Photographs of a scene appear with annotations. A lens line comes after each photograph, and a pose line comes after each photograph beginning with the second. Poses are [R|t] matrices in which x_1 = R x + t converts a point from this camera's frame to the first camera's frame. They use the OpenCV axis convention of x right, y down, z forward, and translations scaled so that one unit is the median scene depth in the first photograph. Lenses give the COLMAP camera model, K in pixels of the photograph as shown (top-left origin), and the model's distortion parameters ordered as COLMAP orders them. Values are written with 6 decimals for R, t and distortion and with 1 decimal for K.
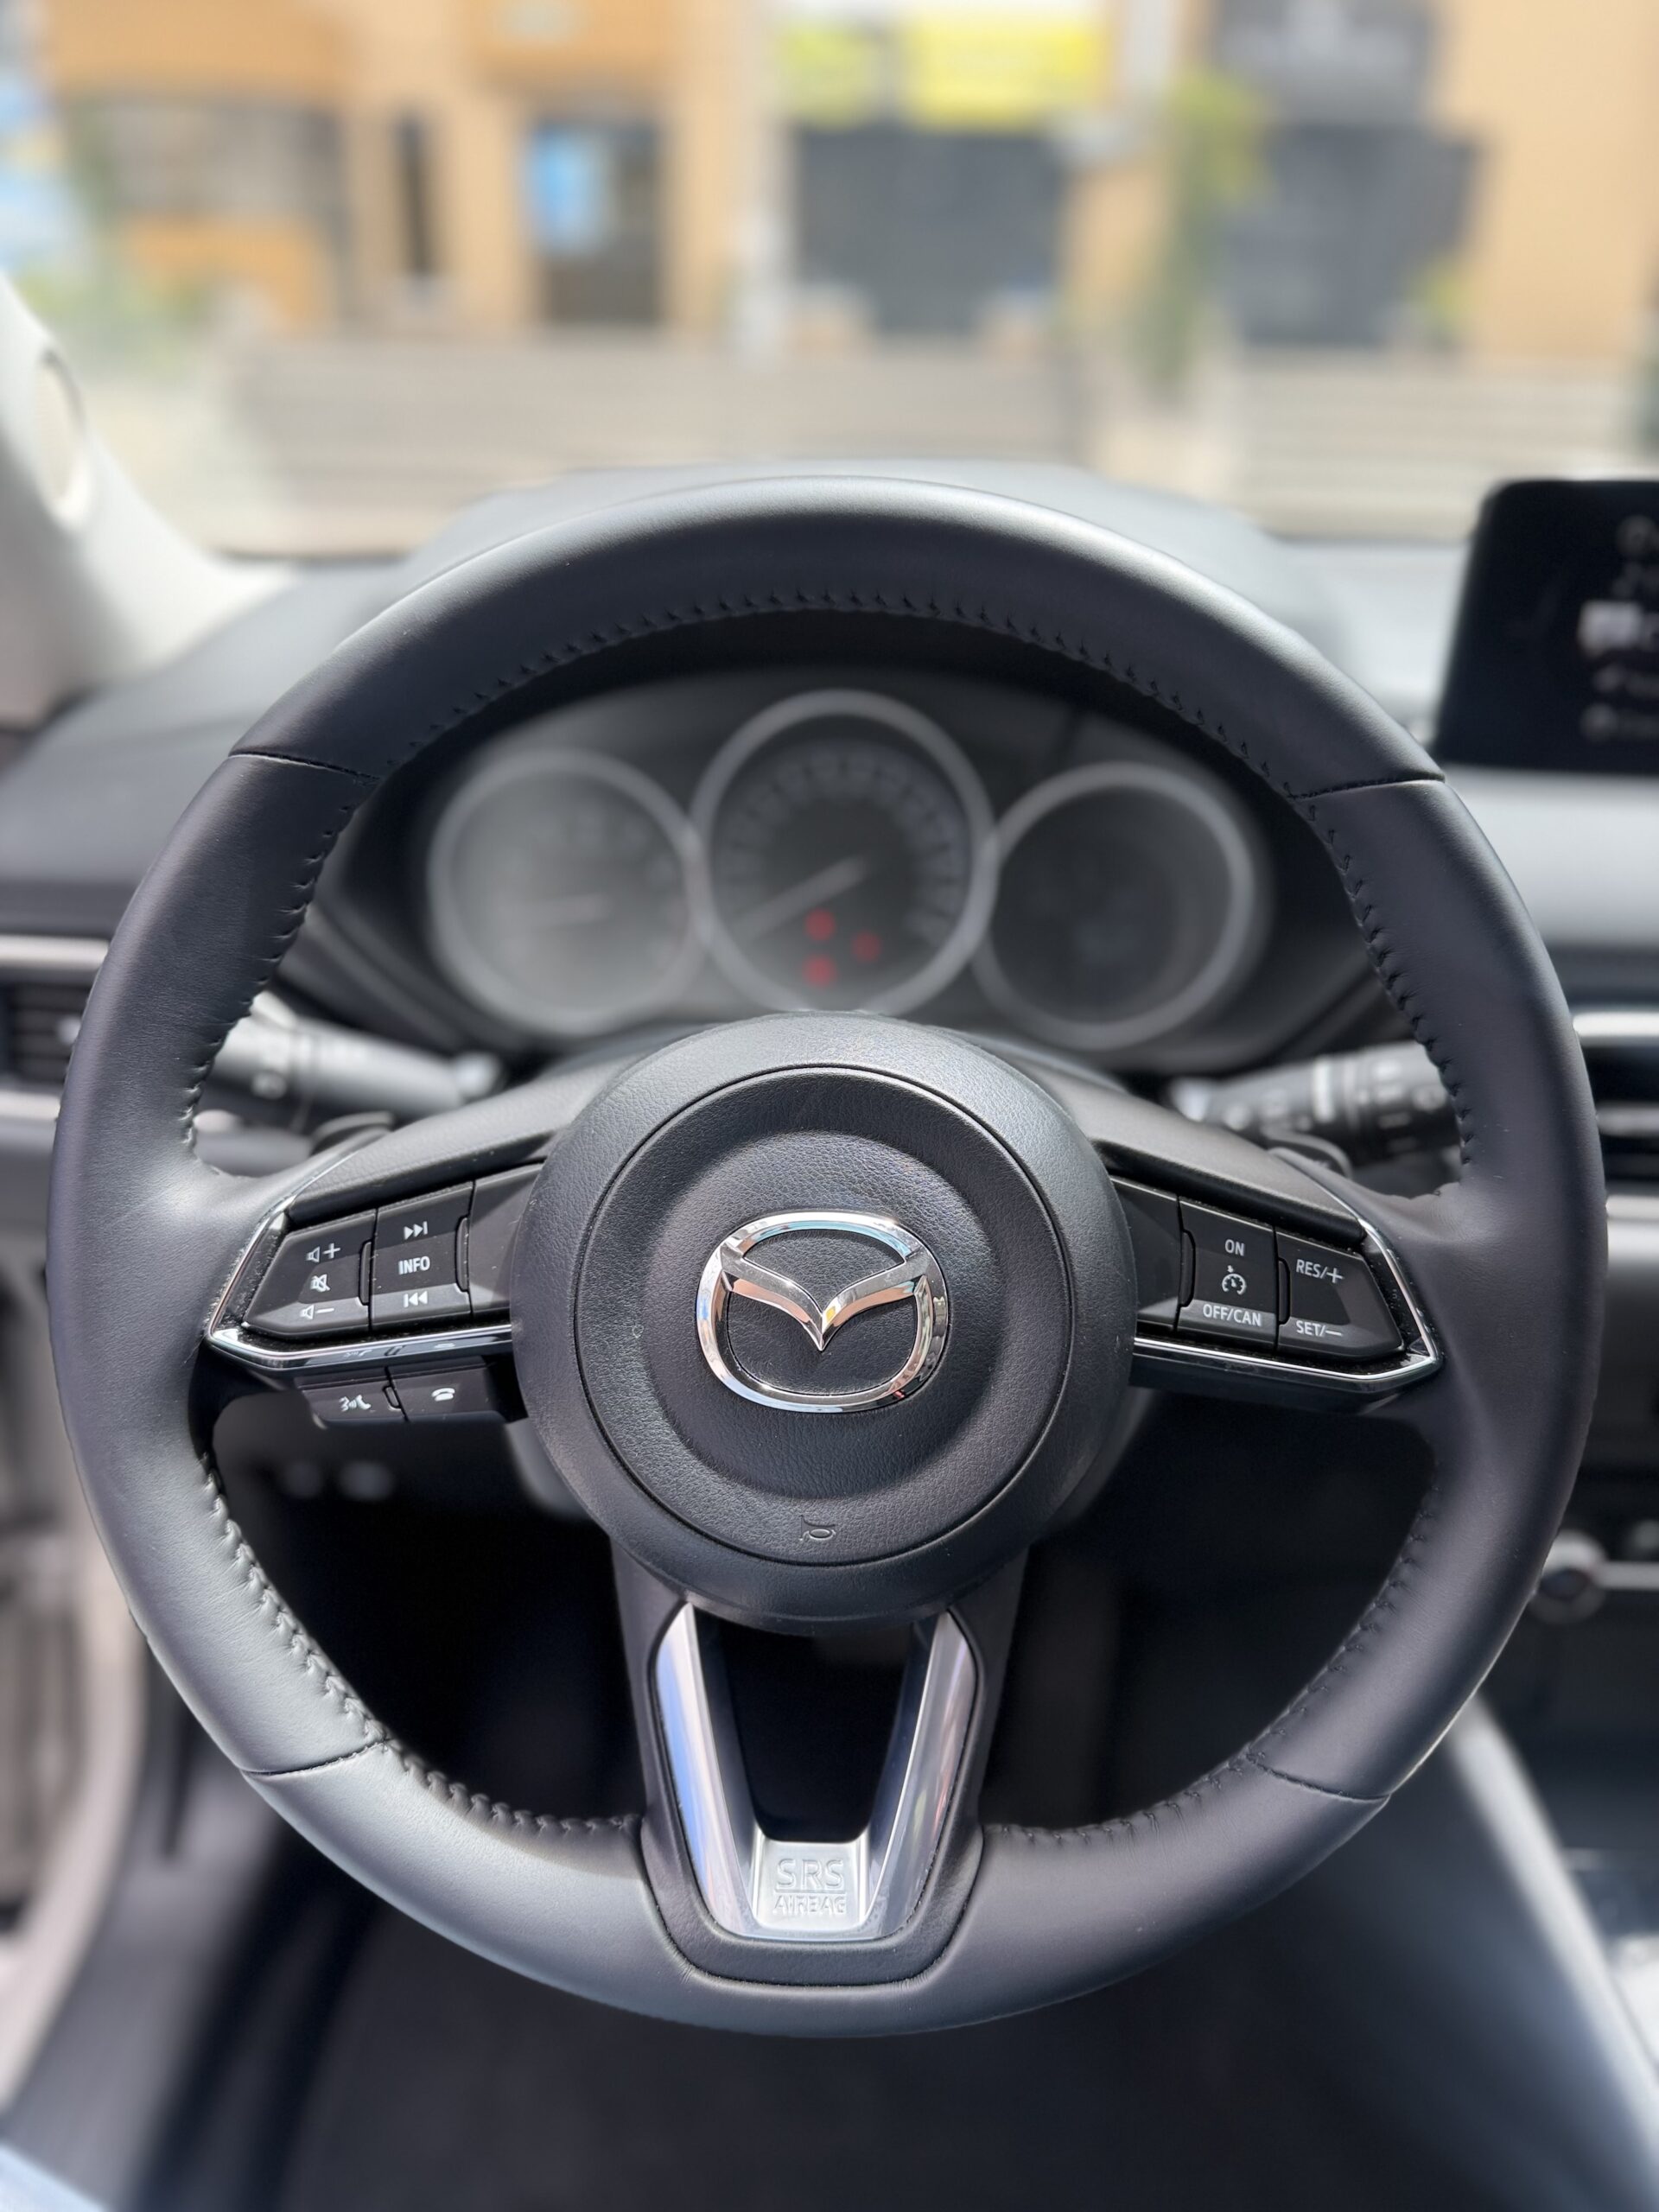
lens RADIAL K [[1528.1, 0, 830.7], [0, 1528.1, 1120.6], [0, 0, 1]] dist [0.053771, -0.094018]
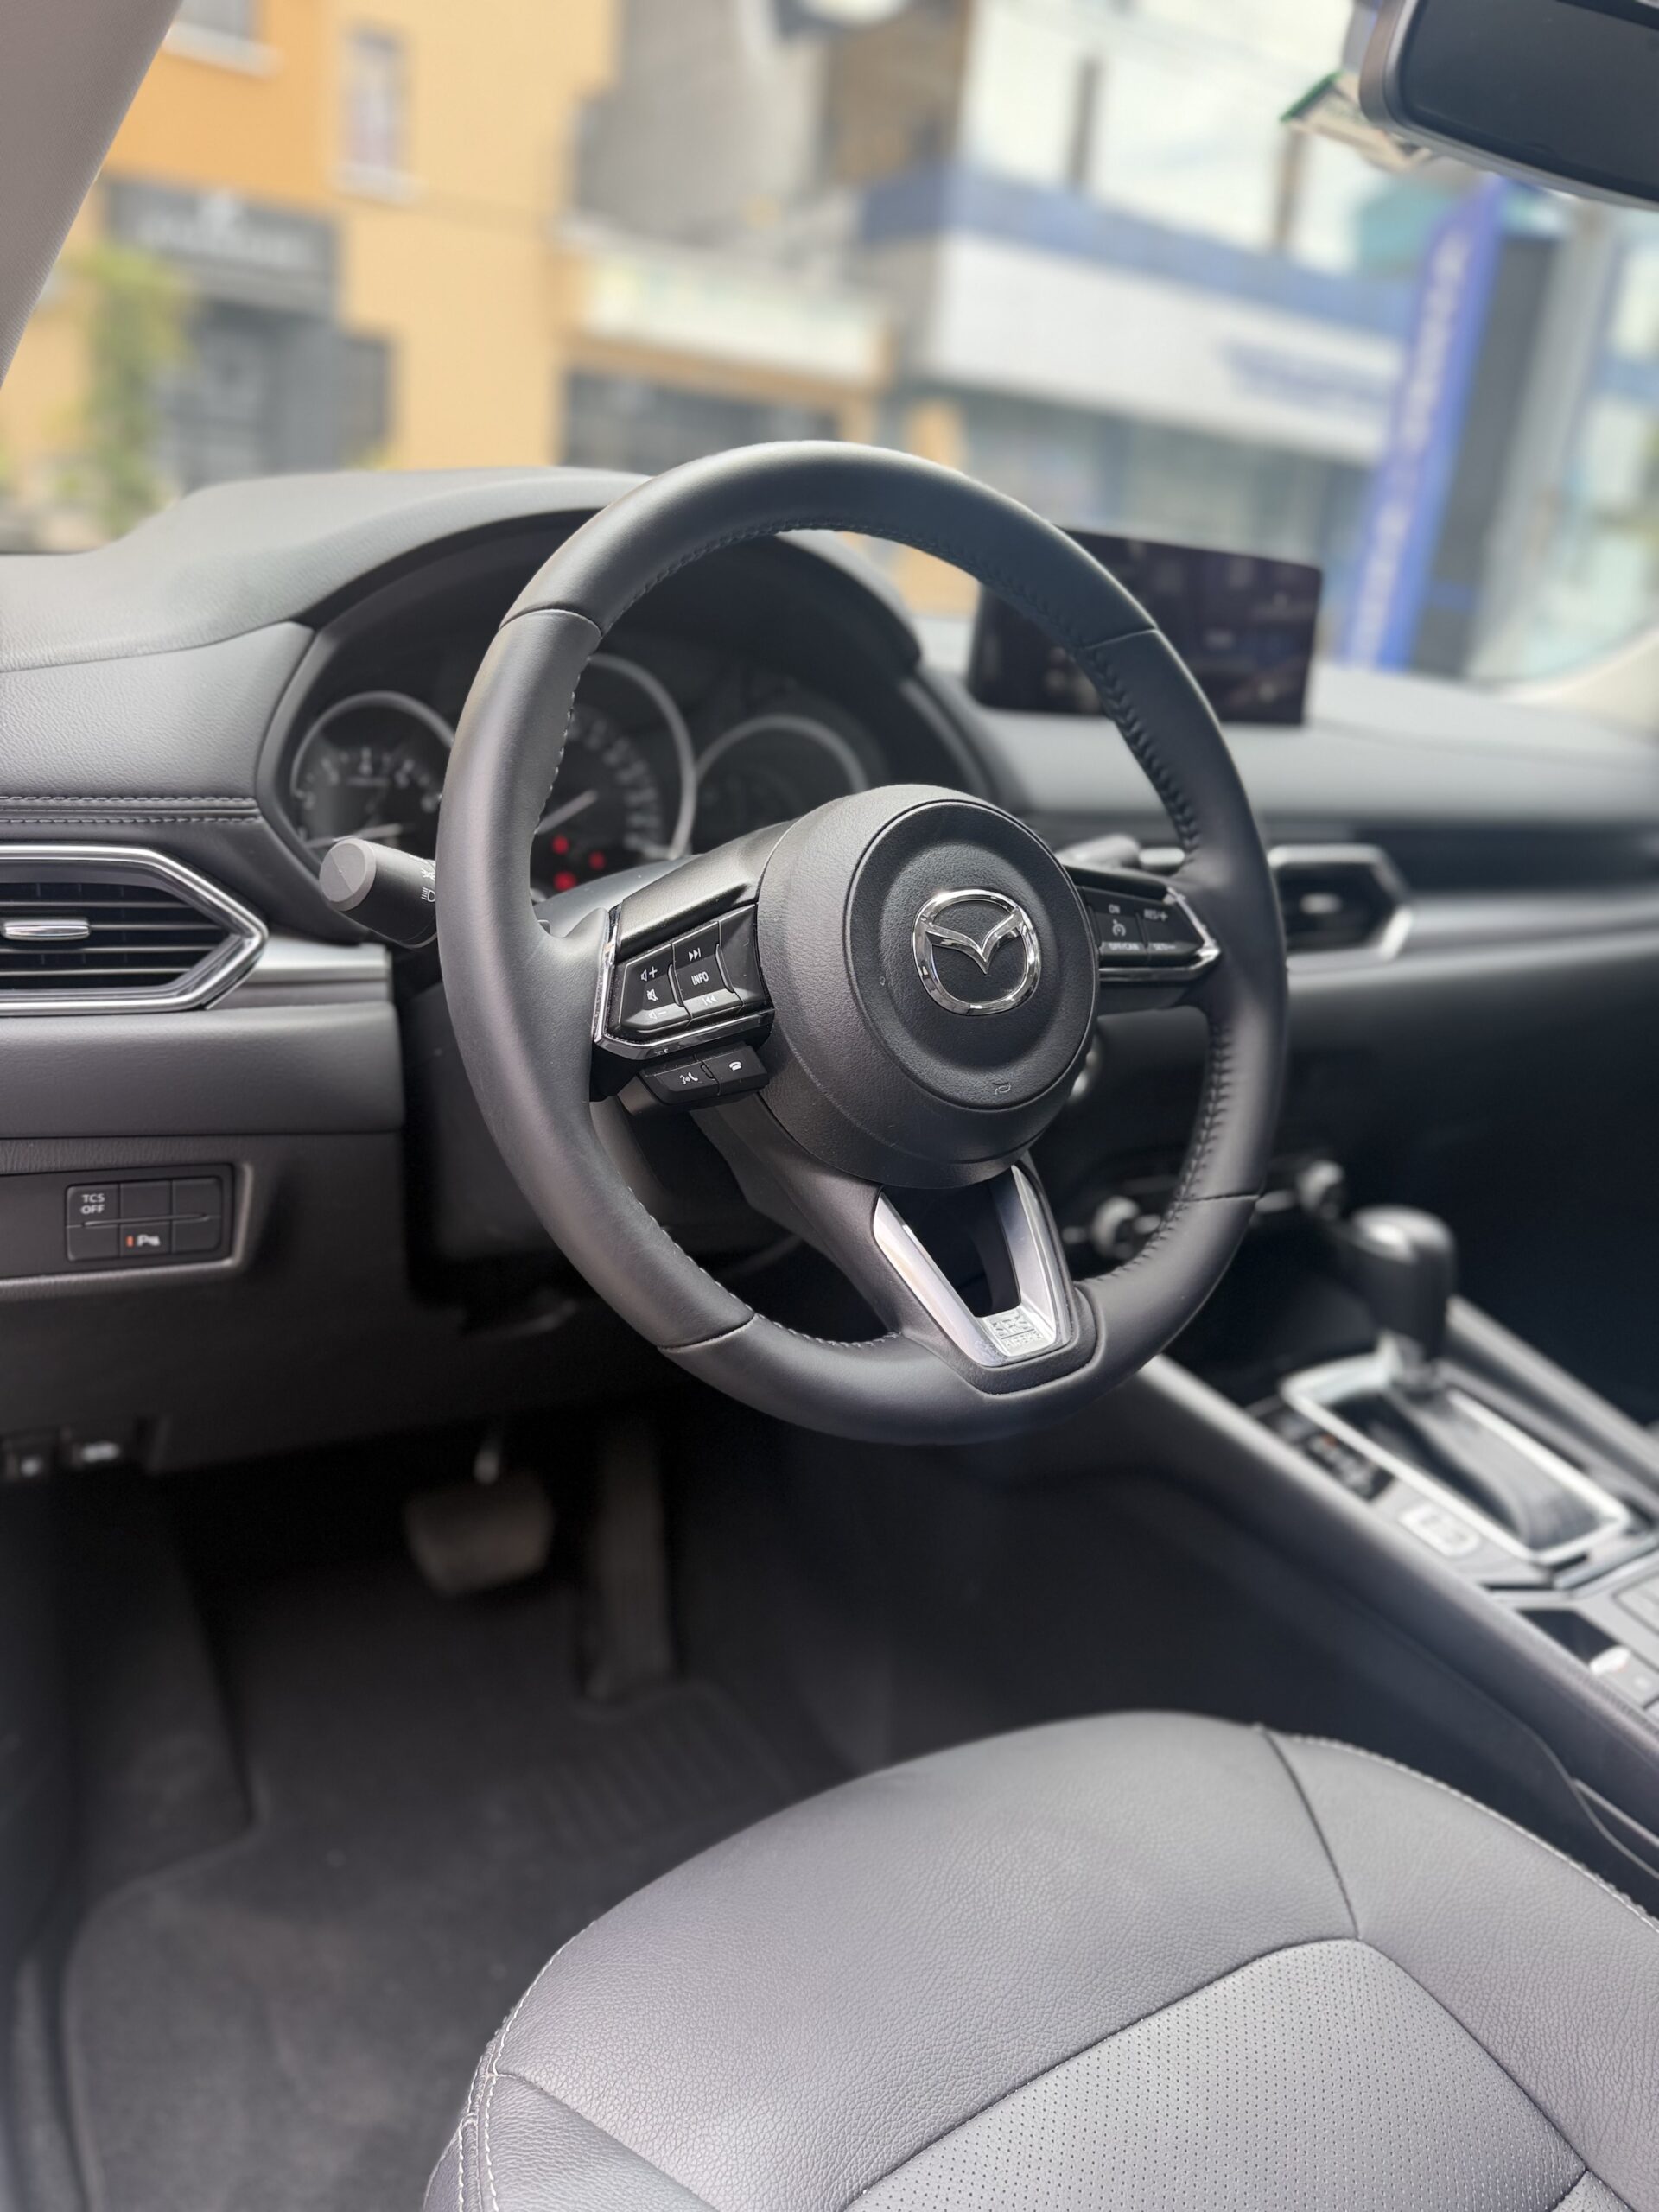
lens RADIAL K [[1528.1, 0, 830.7], [0, 1528.1, 1120.6], [0, 0, 1]] dist [0.053771, -0.094018]
pose [[0.824545, -0.177429, 0.537257, -0.954127], [0.228311, 0.973156, -0.029012, 0.290920], [-0.517687, 0.146583, 0.842919, -0.230674]]
